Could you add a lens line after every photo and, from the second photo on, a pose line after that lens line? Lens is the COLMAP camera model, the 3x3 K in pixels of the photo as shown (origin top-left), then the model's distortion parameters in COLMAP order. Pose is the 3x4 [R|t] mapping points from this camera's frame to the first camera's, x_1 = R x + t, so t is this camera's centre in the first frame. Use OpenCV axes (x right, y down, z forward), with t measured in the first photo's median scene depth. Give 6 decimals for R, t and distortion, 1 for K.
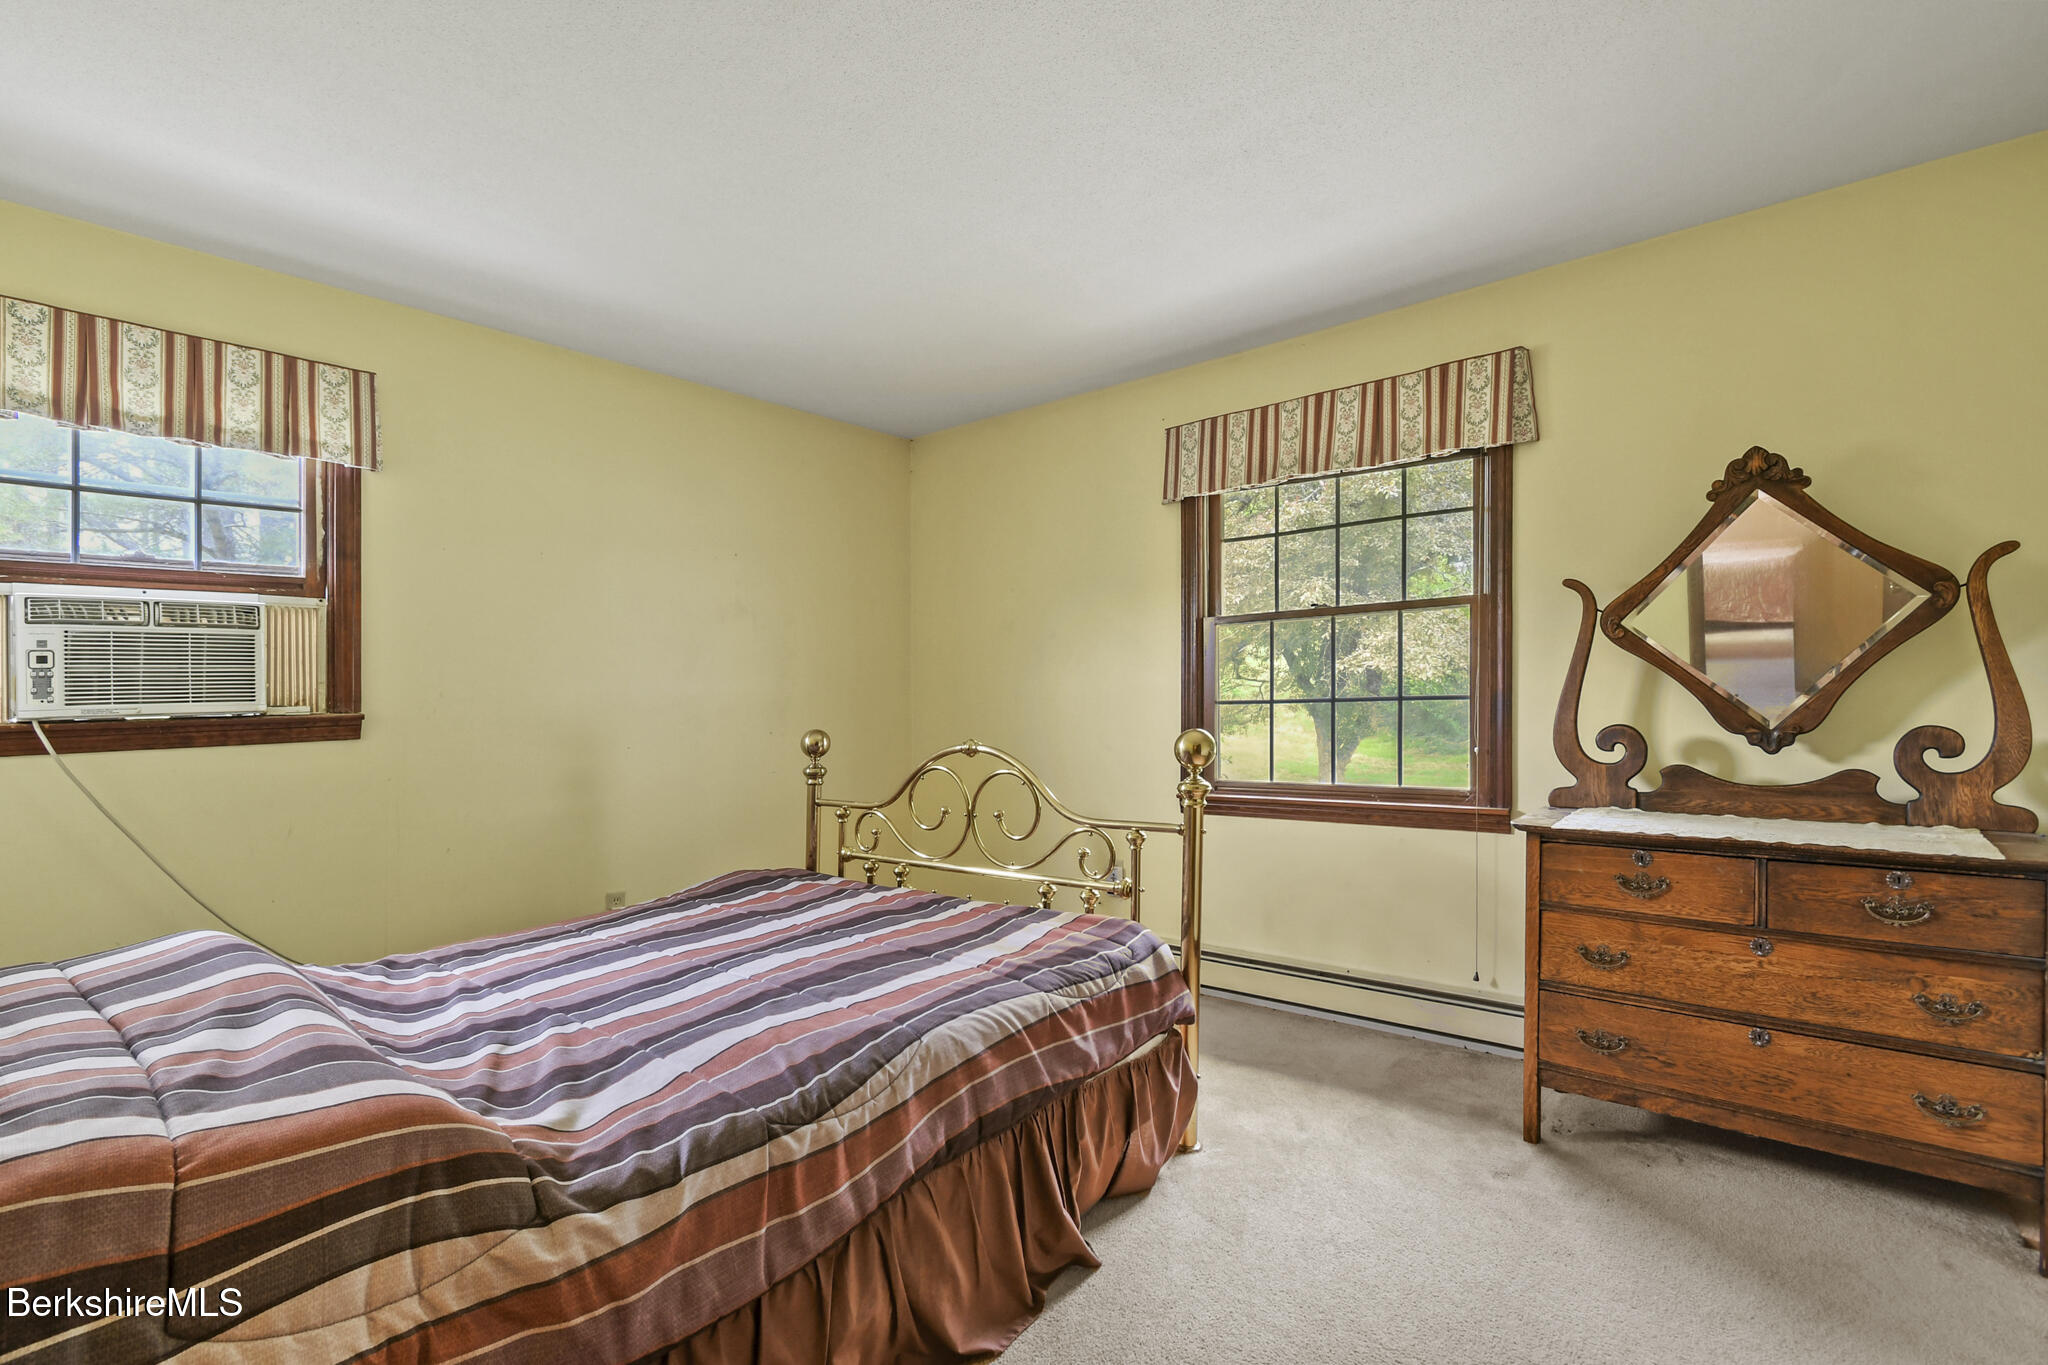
lens RADIAL K [[890.8, 0, 1019.6], [0, 890.8, 694.2], [0, 0, 1]] dist [-0.001502, -0.000280]
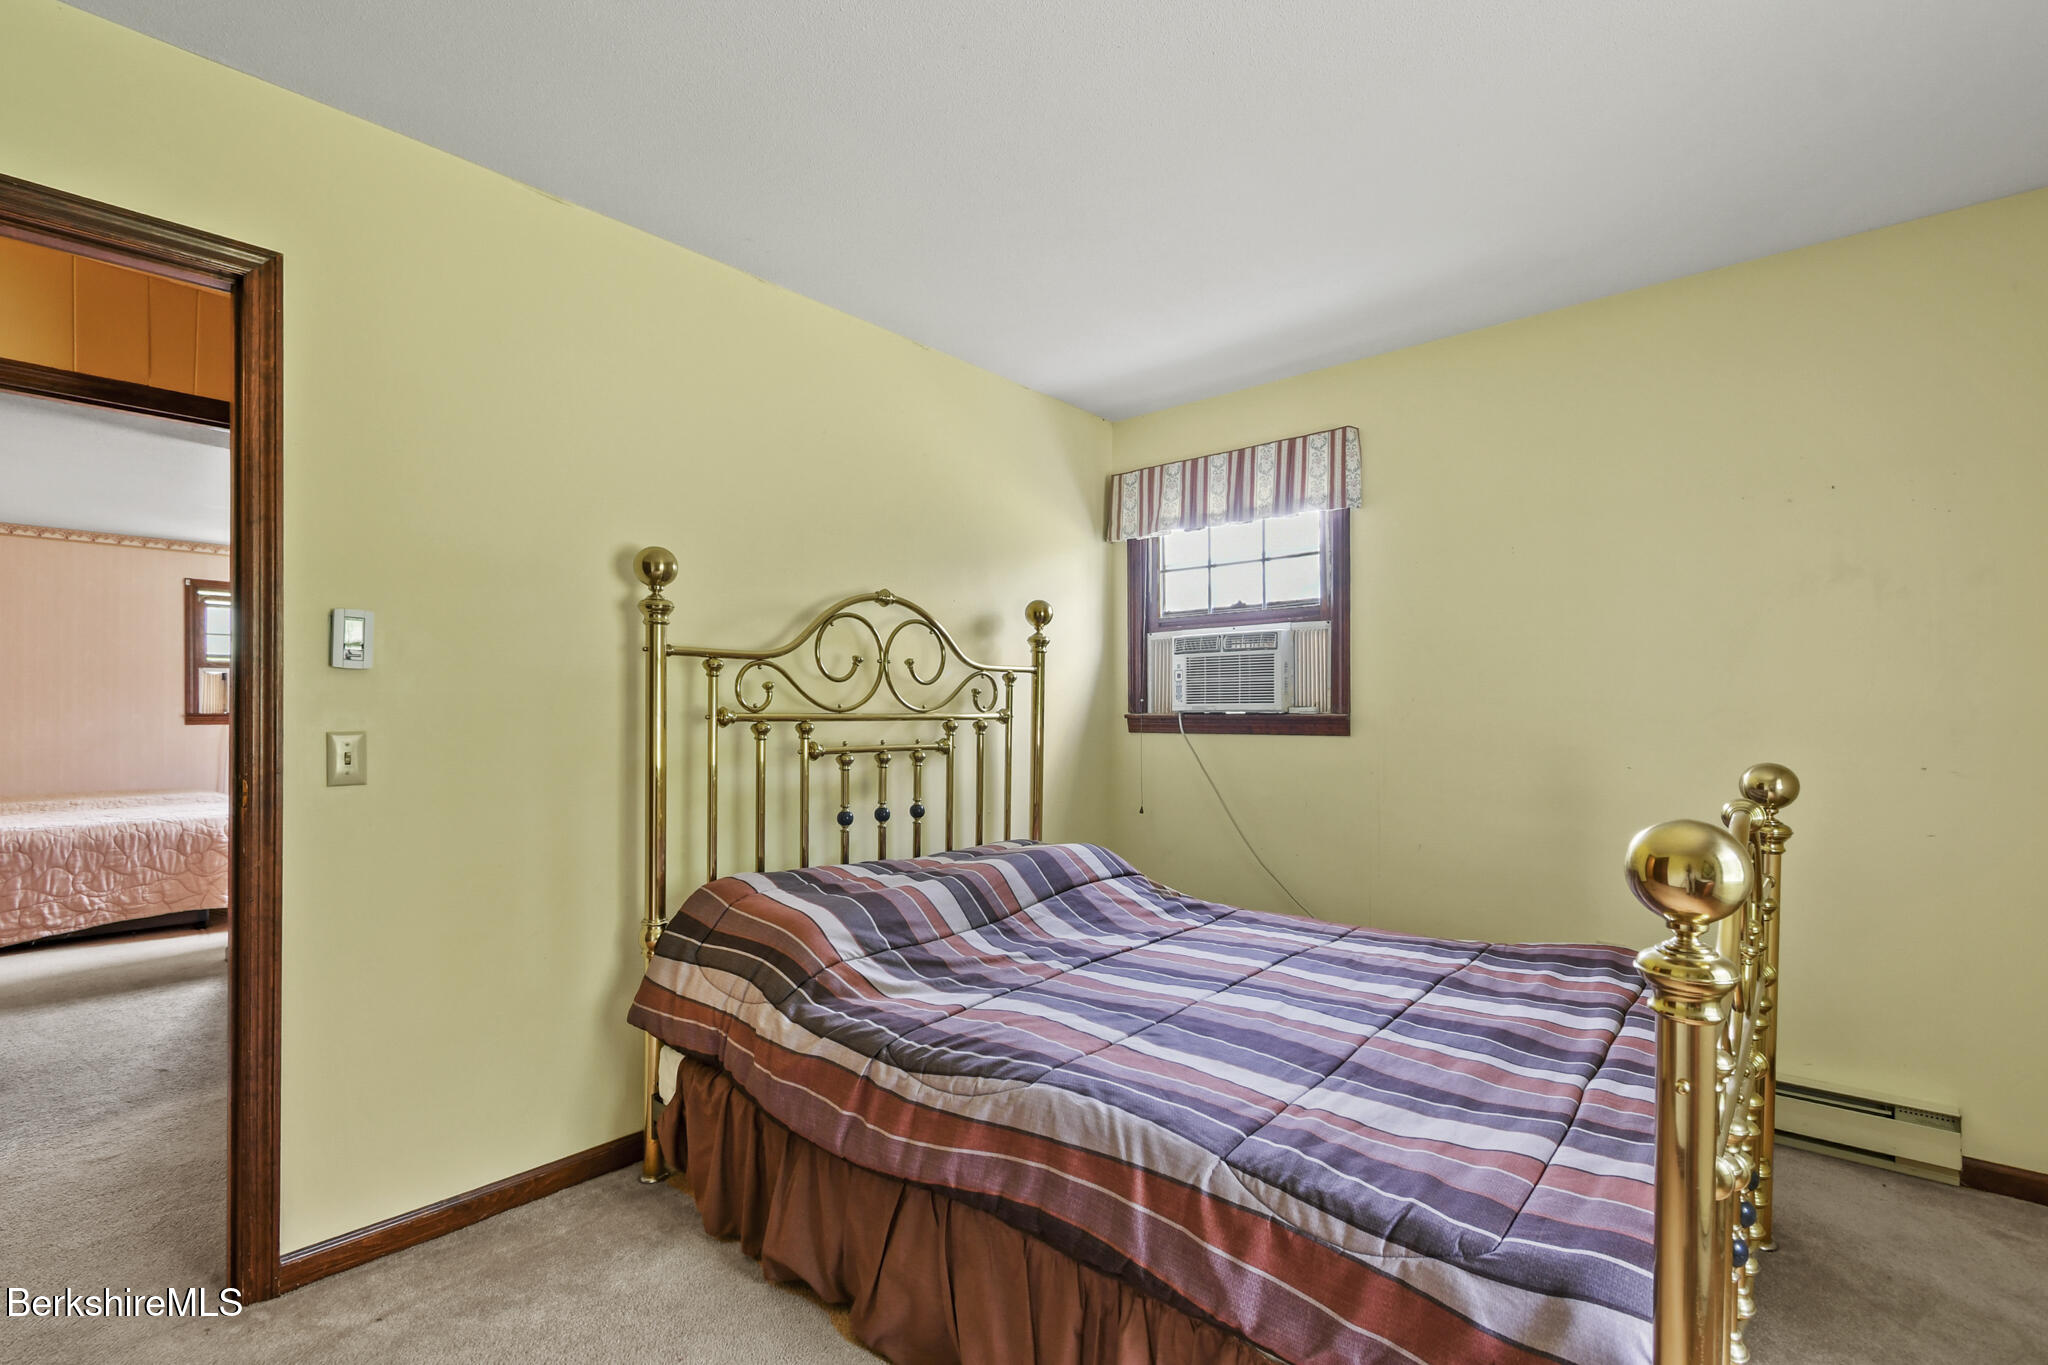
lens RADIAL K [[899.8, 0, 1001.0], [0, 899.8, 680.9], [0, 0, 1]] dist [0.000561, 0.000118]
pose [[-0.010446, -0.007454, -0.999918, 0.692171], [-0.002092, 0.999970, -0.007433, -0.019826], [0.999943, 0.002014, -0.010461, 0.818851]]
